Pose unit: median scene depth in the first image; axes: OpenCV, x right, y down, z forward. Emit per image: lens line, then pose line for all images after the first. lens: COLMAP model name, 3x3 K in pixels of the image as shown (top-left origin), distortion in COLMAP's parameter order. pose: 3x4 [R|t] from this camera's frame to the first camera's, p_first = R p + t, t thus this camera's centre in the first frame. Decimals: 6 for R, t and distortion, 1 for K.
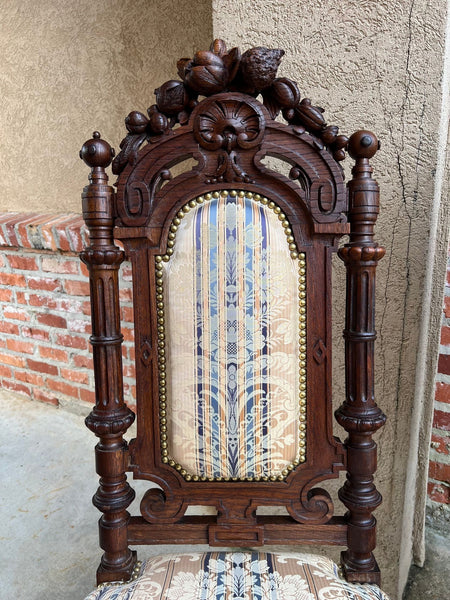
lens RADIAL K [[452.7, 0, 227.1], [0, 452.7, 303.2], [0, 0, 1]] dist [0.053318, -0.063222]
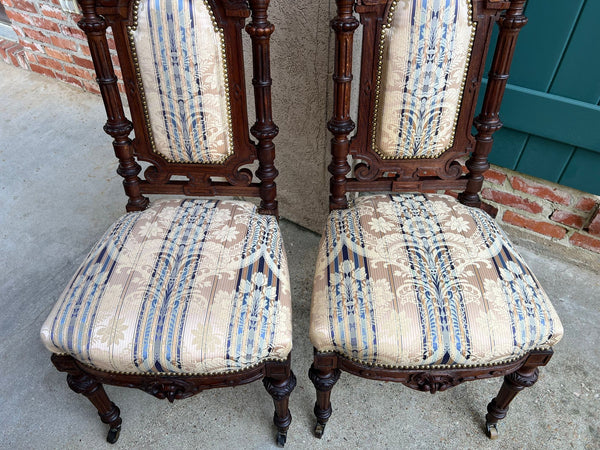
lens RADIAL K [[452.7, 0, 302.3], [0, 452.7, 222.9], [0, 0, 1]] dist [0.053318, -0.063222]
pose [[0.999642, 0.021593, 0.015797, 0.332587], [-0.026568, 0.870716, 0.491068, -0.234630], [-0.003151, -0.491312, 0.870978, -0.535498]]
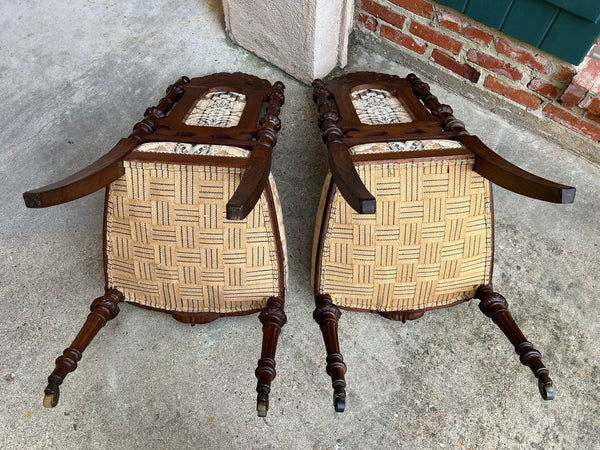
lens RADIAL K [[452.7, 0, 296.9], [0, 452.7, 229.8], [0, 0, 1]] dist [0.053318, -0.063222]
pose [[0.990443, 0.134931, -0.028572, 0.585142], [-0.072207, 0.683784, 0.726103, -0.254199], [0.117511, -0.717100, 0.686993, -0.734797]]
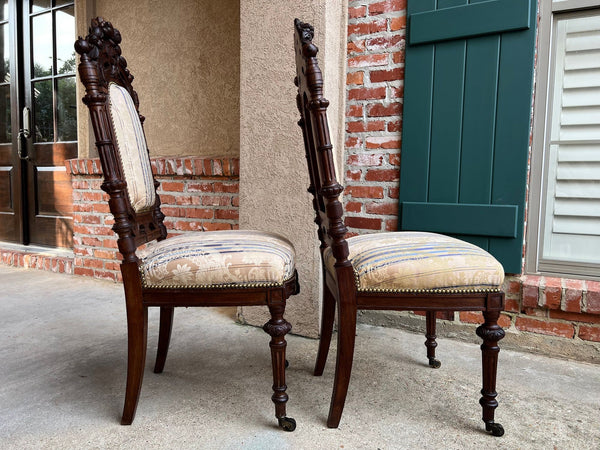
lens RADIAL K [[452.7, 0, 302.4], [0, 452.7, 227.4], [0, 0, 1]] dist [0.053318, -0.063222]
pose [[0.998216, 0.051181, 0.030752, 0.299856], [-0.043924, 0.978312, -0.202424, 0.817136], [-0.040445, 0.200713, 0.978815, -1.277083]]
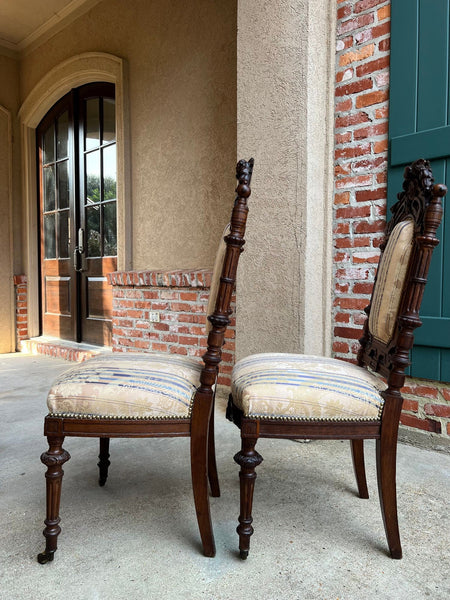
lens RADIAL K [[452.7, 0, 230.3], [0, 452.7, 300.3], [0, 0, 1]] dist [0.053318, -0.063222]
pose [[0.974228, 0.046281, -0.220765, 0.636108], [-0.097192, 0.969338, -0.225695, 0.742098], [0.203551, 0.241336, 0.948854, -1.569103]]
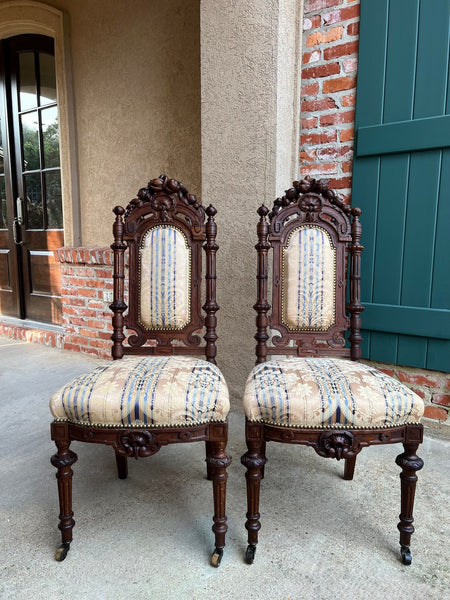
lens RADIAL K [[452.7, 0, 225.5], [0, 452.7, 305.5], [0, 0, 1]] dist [0.053318, -0.063222]
pose [[0.995125, 0.052659, -0.083389, 0.418384], [-0.063667, 0.988744, -0.135392, 0.576314], [0.075321, 0.140041, 0.987277, -1.644492]]
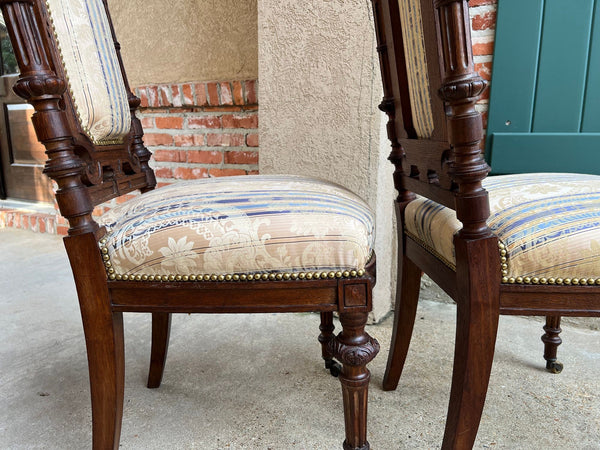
lens RADIAL K [[452.7, 0, 302.9], [0, 452.7, 230.5], [0, 0, 1]] dist [0.053318, -0.063222]
pose [[0.999061, 0.036271, 0.023706, 0.151914], [-0.034065, 0.995569, -0.087641, 0.696690], [-0.026780, 0.086751, 0.995870, -0.543710]]
